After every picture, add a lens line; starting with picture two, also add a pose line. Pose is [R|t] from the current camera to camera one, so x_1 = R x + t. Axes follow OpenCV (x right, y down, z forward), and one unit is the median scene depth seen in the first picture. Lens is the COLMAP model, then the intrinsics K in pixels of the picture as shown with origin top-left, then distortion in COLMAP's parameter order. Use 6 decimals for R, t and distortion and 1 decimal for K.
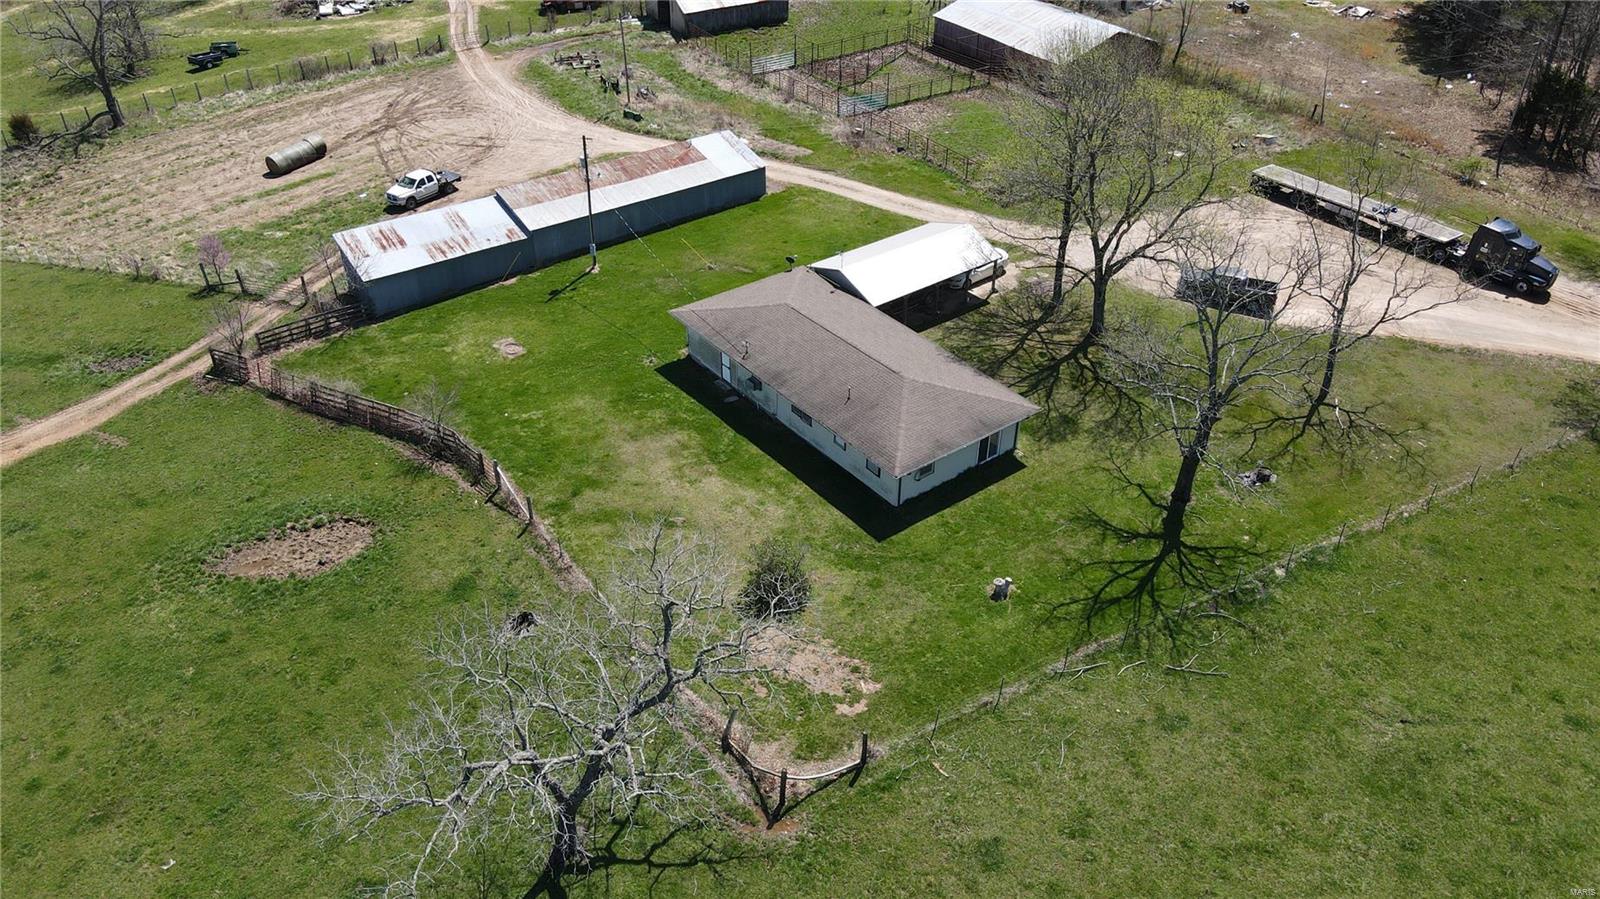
lens RADIAL K [[1180.8, 0, 800.0], [0, 1180.8, 449.5], [0, 0, 1]] dist [-0.006508, 0.040541]
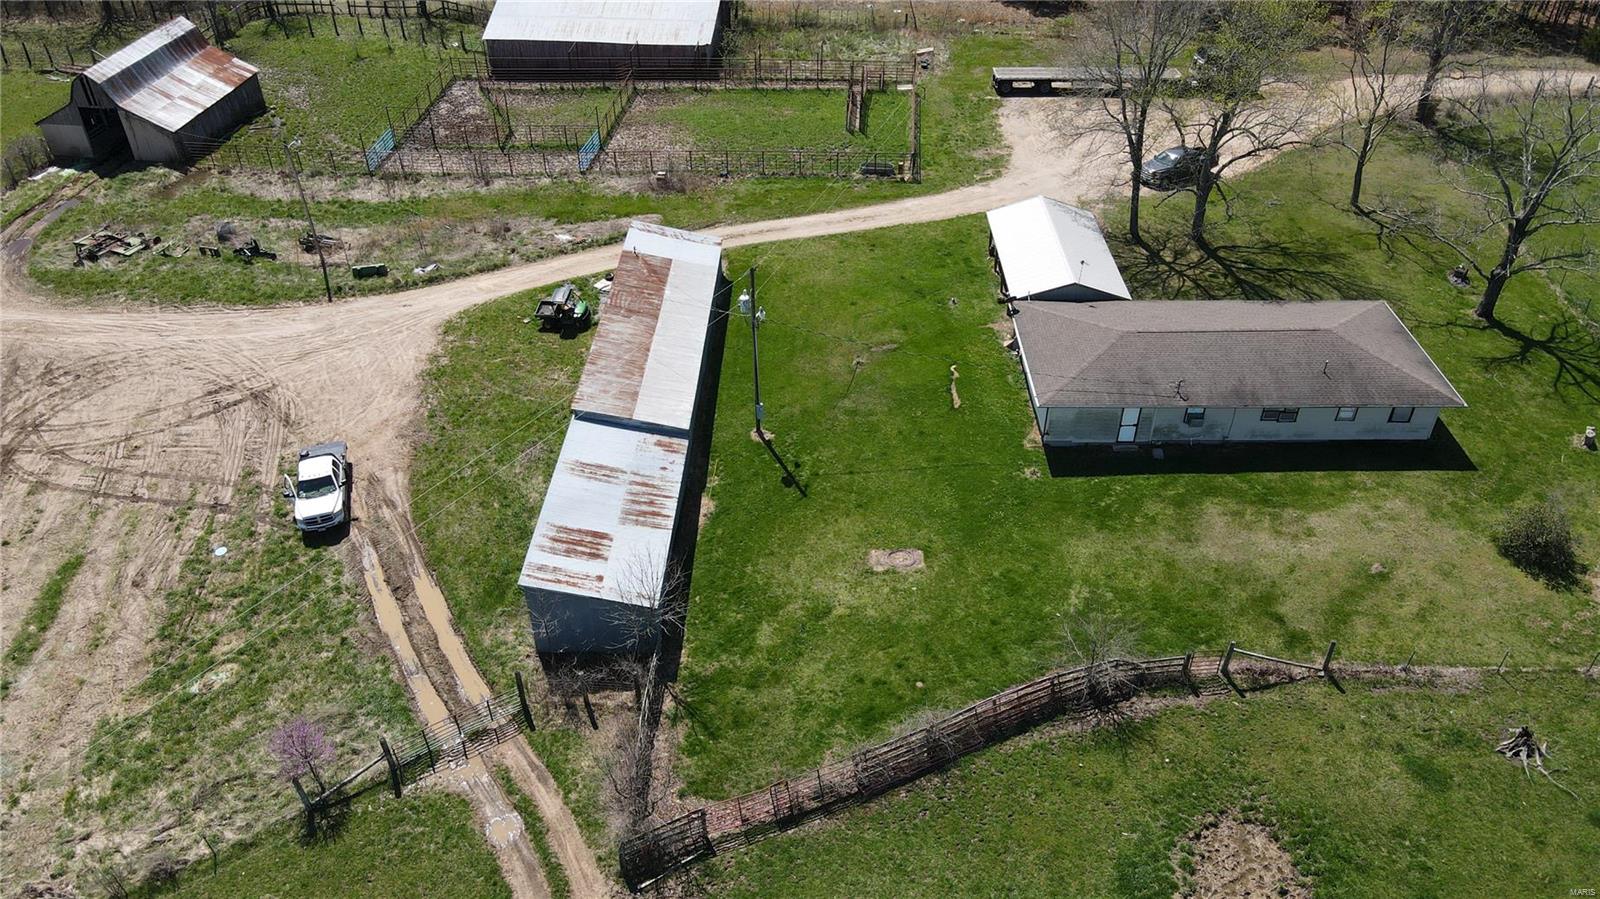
lens RADIAL K [[1180.8, 0, 800.0], [0, 1180.8, 449.5], [0, 0, 1]] dist [-0.006508, 0.040541]
pose [[0.604093, -0.482469, 0.634268, -0.606007], [0.465168, 0.859725, 0.210931, -0.277429], [-0.647063, 0.167619, 0.743783, 0.418535]]
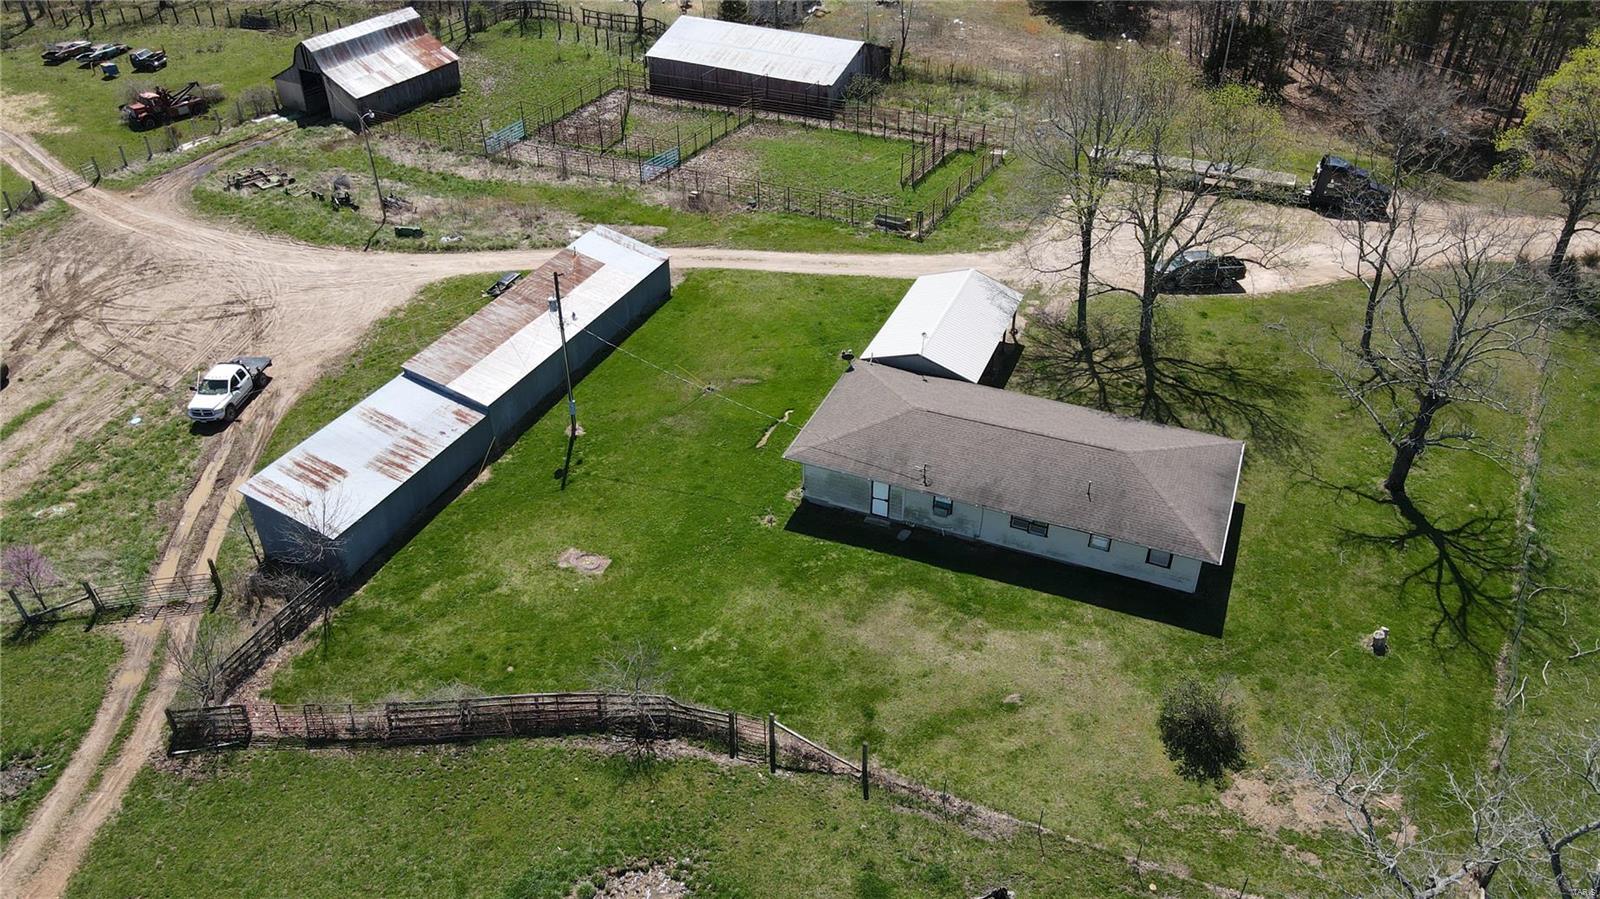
lens RADIAL K [[1180.8, 0, 800.0], [0, 1180.8, 449.5], [0, 0, 1]] dist [-0.006508, 0.040541]
pose [[0.865482, -0.289659, 0.408704, -0.357002], [0.292743, 0.954516, 0.056571, -0.135238], [-0.406501, 0.070684, 0.910912, 0.204870]]
